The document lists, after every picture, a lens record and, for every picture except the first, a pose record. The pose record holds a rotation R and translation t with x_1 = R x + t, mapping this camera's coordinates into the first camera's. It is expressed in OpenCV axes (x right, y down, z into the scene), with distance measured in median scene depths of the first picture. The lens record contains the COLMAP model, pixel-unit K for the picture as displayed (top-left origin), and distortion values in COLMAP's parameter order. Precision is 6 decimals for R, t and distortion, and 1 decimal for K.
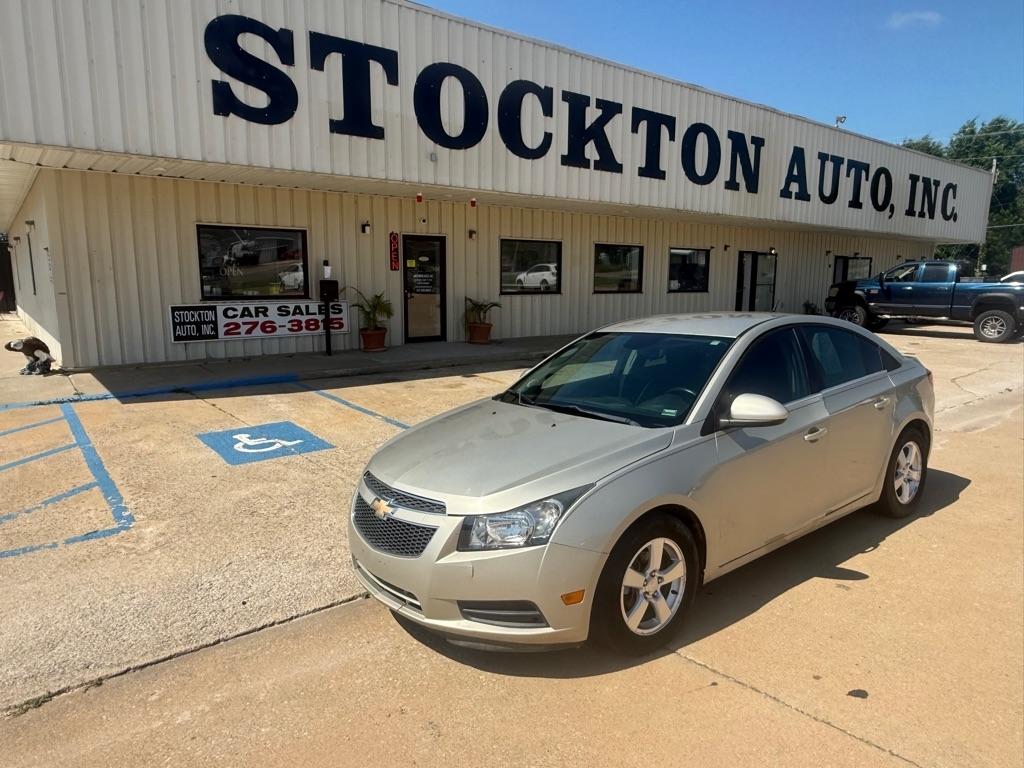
lens RADIAL K [[631.7, 0, 517.2], [0, 631.7, 383.3], [0, 0, 1]] dist [-0.002841, 0.001282]
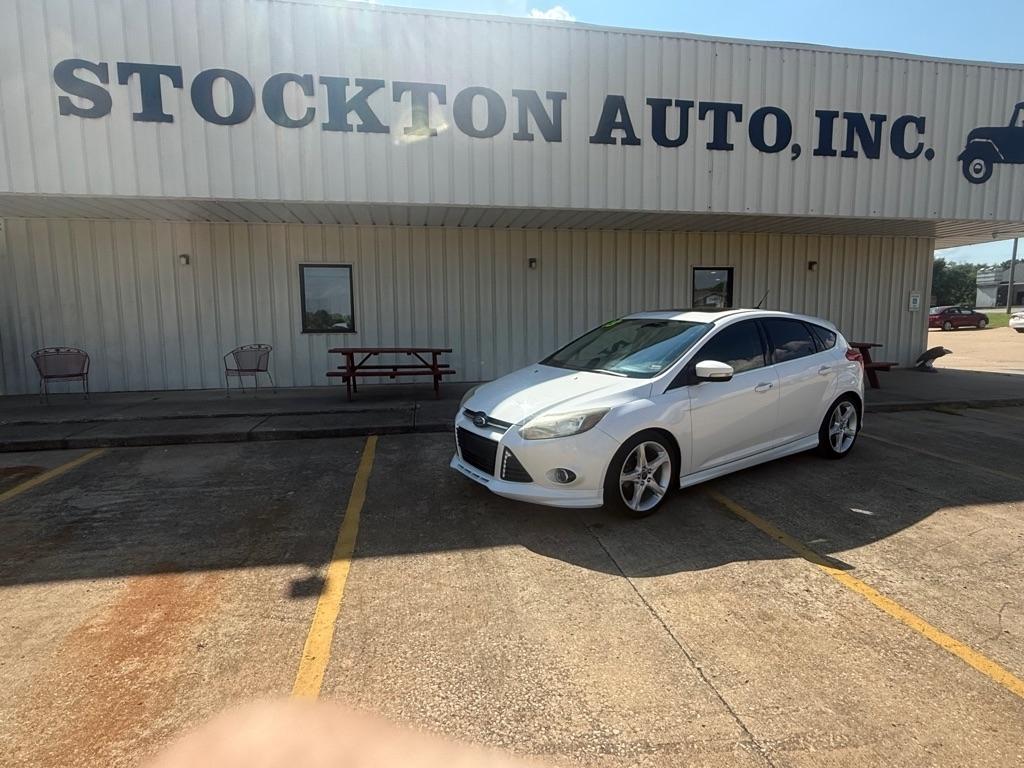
lens RADIAL K [[552.1, 0, 512.0], [0, 552.1, 382.6], [0, 0, 1]] dist [0.001115, -0.000391]
pose [[0.903217, 0.038741, -0.427432, 1.046545], [-0.055130, 0.998140, -0.026027, 0.228844], [0.425629, 0.047072, 0.903673, 0.115819]]
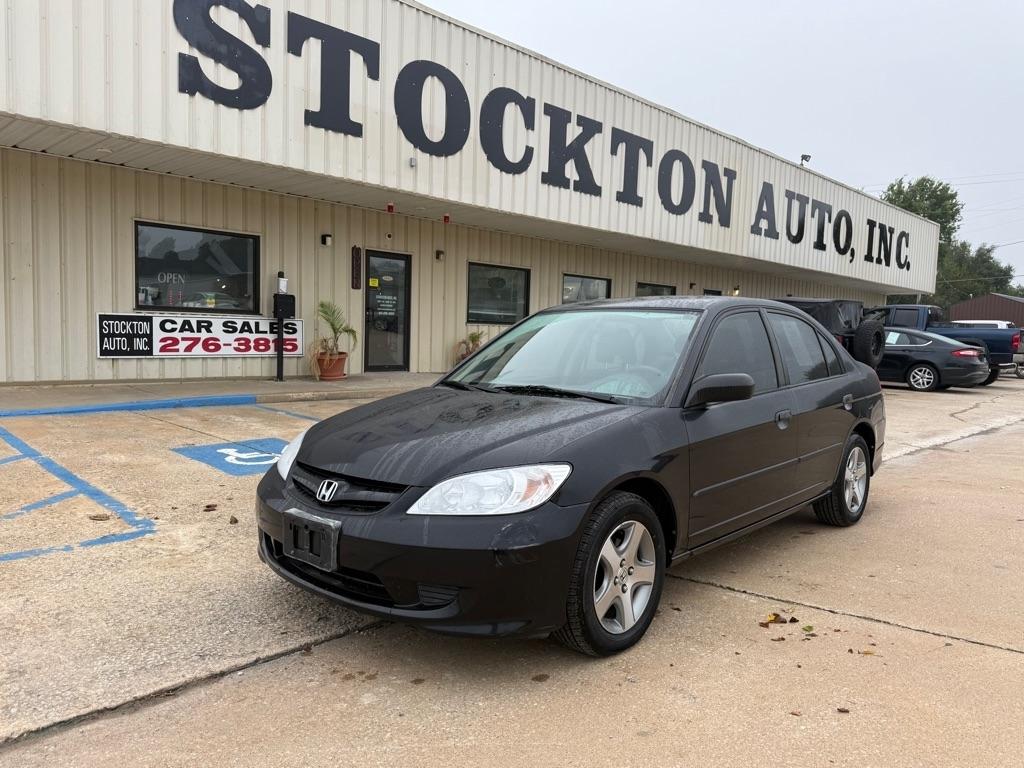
lens RADIAL K [[698.1, 0, 508.0], [0, 698.1, 392.9], [0, 0, 1]] dist [0.077423, -0.123716]
pose [[0.992679, 0.016545, 0.119640, -0.104018], [-0.007365, 0.997022, -0.076769, 0.044942], [-0.120554, 0.075326, 0.989845, 0.008451]]
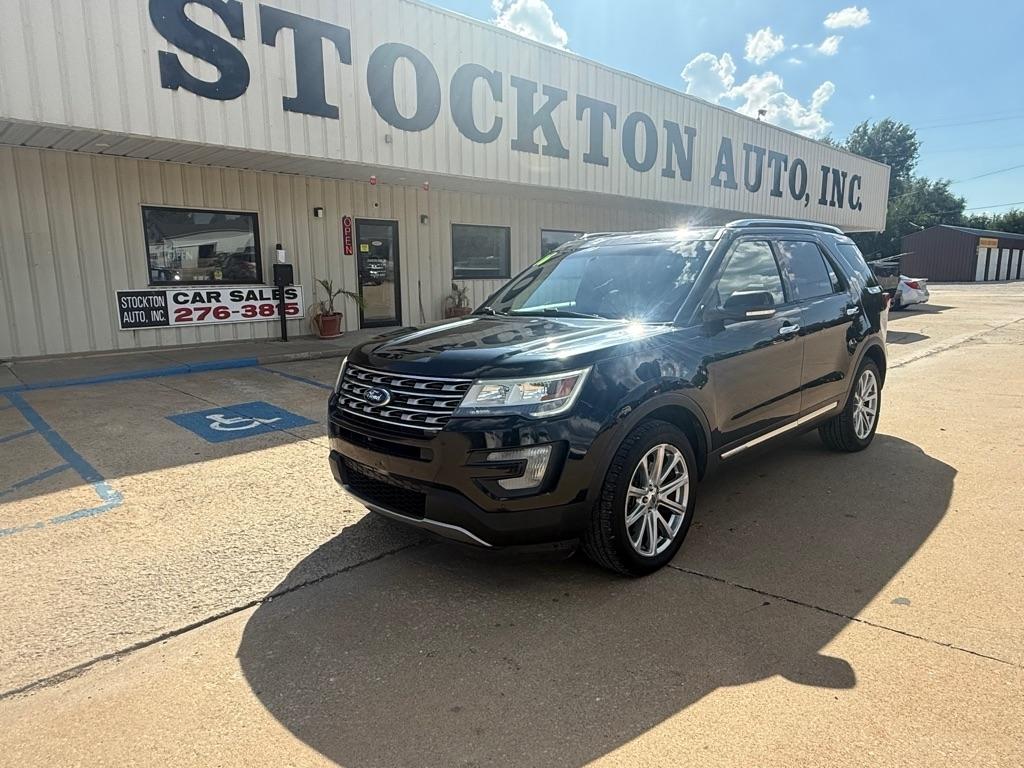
lens RADIAL K [[611.9, 0, 512.6], [0, 611.9, 385.0], [0, 0, 1]] dist [-0.000938, 0.001642]
pose [[0.994233, -0.031851, 0.102398, -0.044905], [0.030335, 0.999406, 0.016335, 0.020084], [-0.102857, -0.013135, 0.994609, 0.010390]]
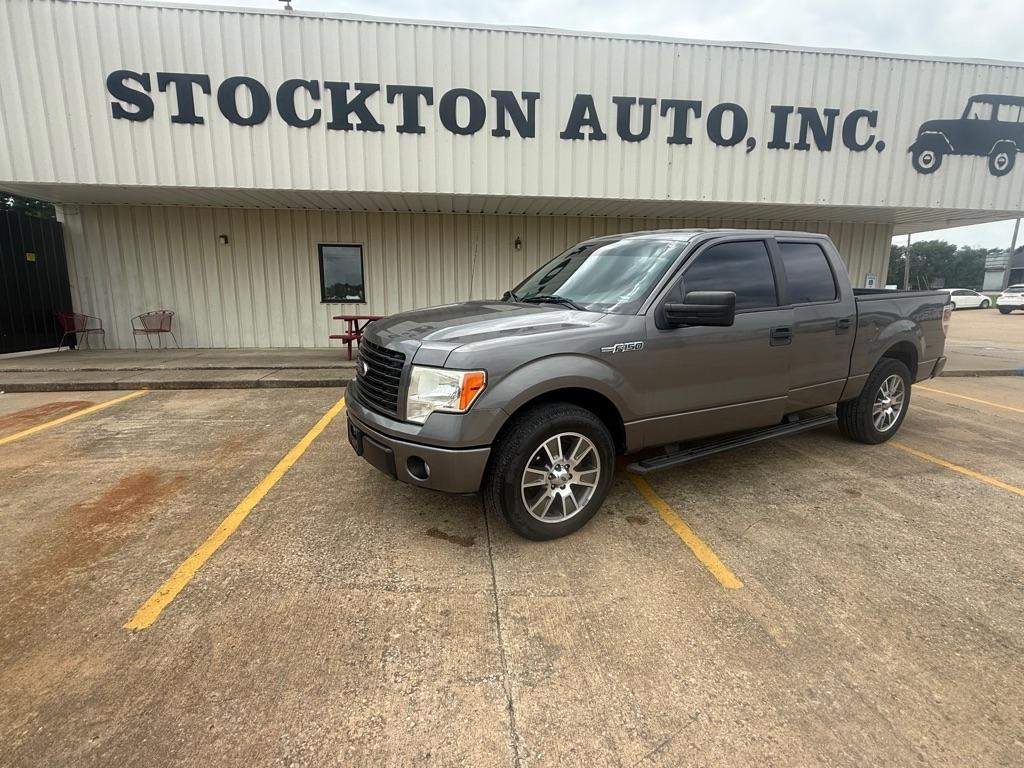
lens RADIAL K [[493.1, 0, 516.8], [0, 493.1, 384.0], [0, 0, 1]] dist [-0.000243, 0.000195]
pose [[0.872937, 0.088778, -0.479687, 1.241938], [-0.078049, 0.996051, 0.042310, 0.232847], [0.481549, 0.000505, 0.876419, 0.126718]]
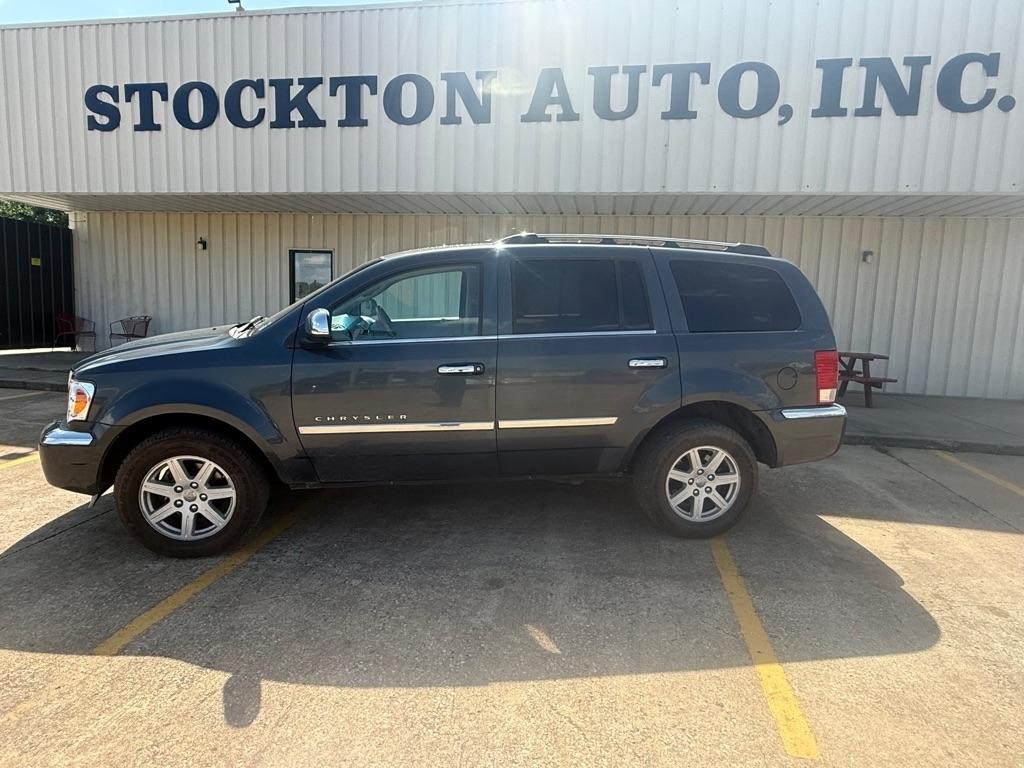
lens RADIAL K [[611.9, 0, 512.6], [0, 611.9, 385.0], [0, 0, 1]] dist [-0.000938, 0.001642]
pose [[0.689710, 0.108782, -0.715868, 1.701013], [-0.142994, 0.989643, 0.012616, 0.176099], [0.709826, 0.093664, 0.698122, 0.471181]]
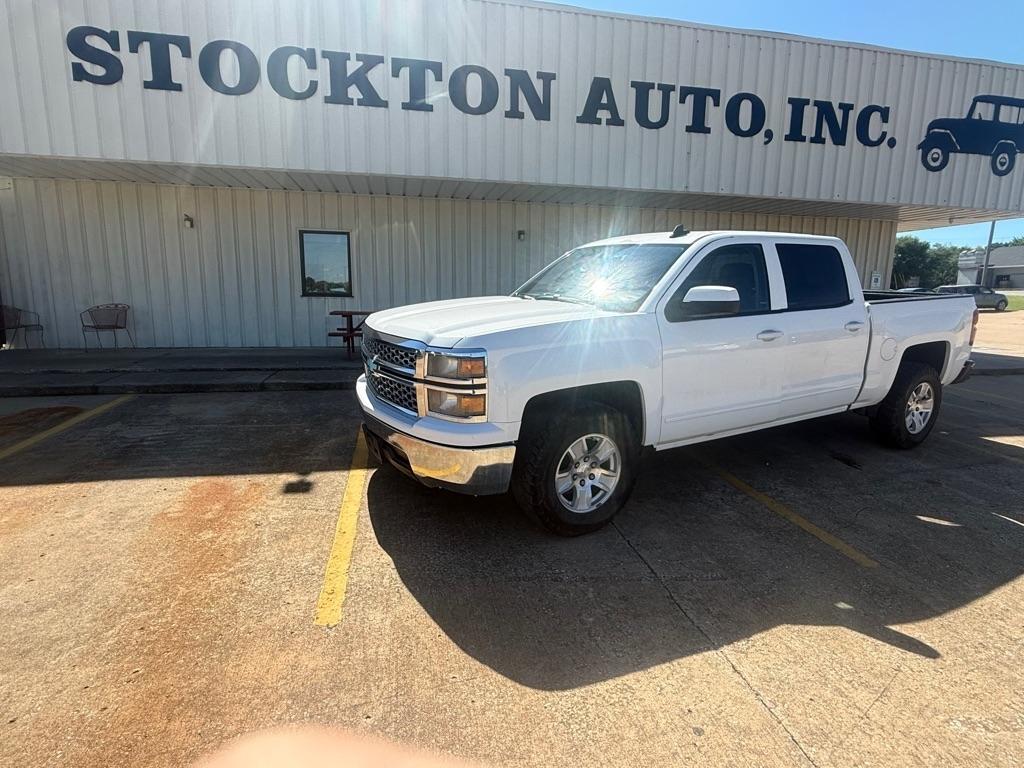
lens RADIAL K [[556.1, 0, 519.3], [0, 556.1, 386.5], [0, 0, 1]] dist [0.000308, -0.000226]
pose [[0.915417, 0.079154, -0.394646, 1.111416], [-0.074128, 0.996856, 0.027994, 0.256060], [0.395621, 0.003629, 0.918407, -0.004092]]
